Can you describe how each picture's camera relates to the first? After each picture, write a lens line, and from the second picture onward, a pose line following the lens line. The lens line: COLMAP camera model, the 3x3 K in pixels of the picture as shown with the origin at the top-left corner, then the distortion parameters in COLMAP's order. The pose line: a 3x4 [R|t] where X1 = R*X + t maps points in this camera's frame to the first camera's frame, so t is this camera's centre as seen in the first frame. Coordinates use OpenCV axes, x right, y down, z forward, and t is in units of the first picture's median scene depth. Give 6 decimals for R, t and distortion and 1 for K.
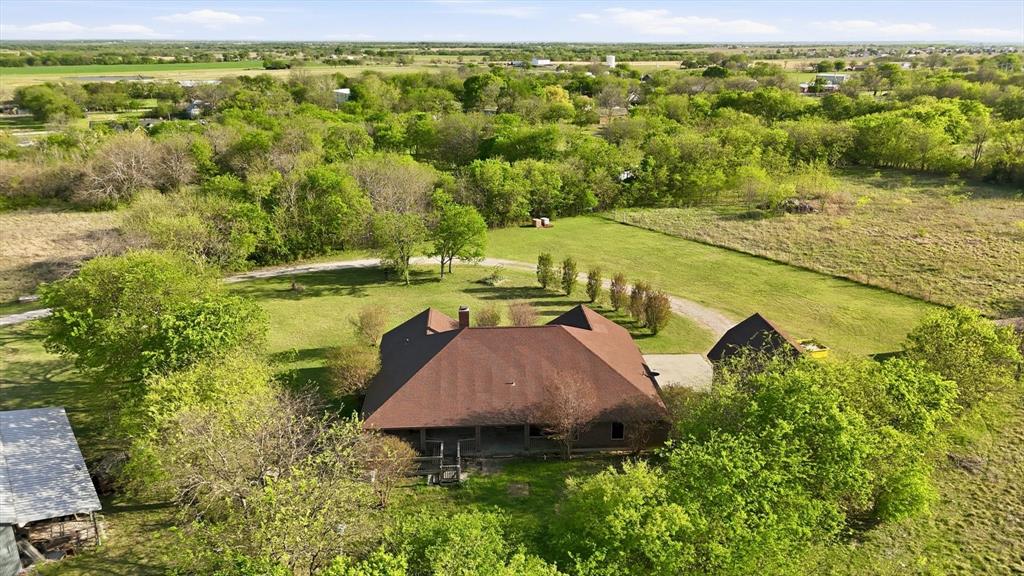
lens RADIAL K [[738.5, 0, 512.0], [0, 738.5, 288.0], [0, 0, 1]] dist [0.072042, -0.073379]
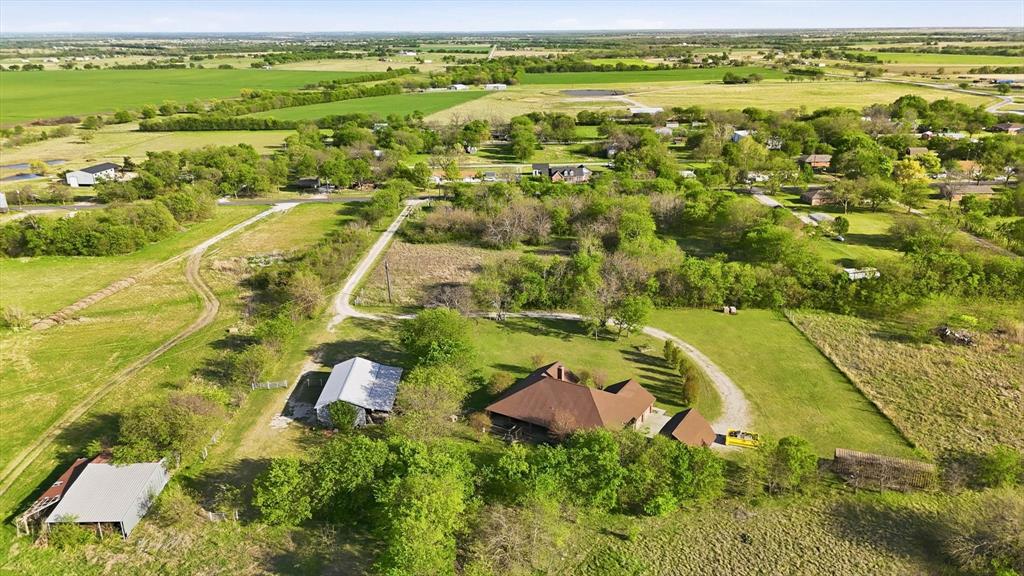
lens RADIAL K [[738.5, 0, 512.0], [0, 738.5, 288.0], [0, 0, 1]] dist [0.072042, -0.073379]
pose [[0.816128, 0.174118, -0.551015, 0.472721], [-0.165977, 0.983979, 0.065099, -0.153532], [0.553522, 0.038327, 0.831952, -0.395543]]
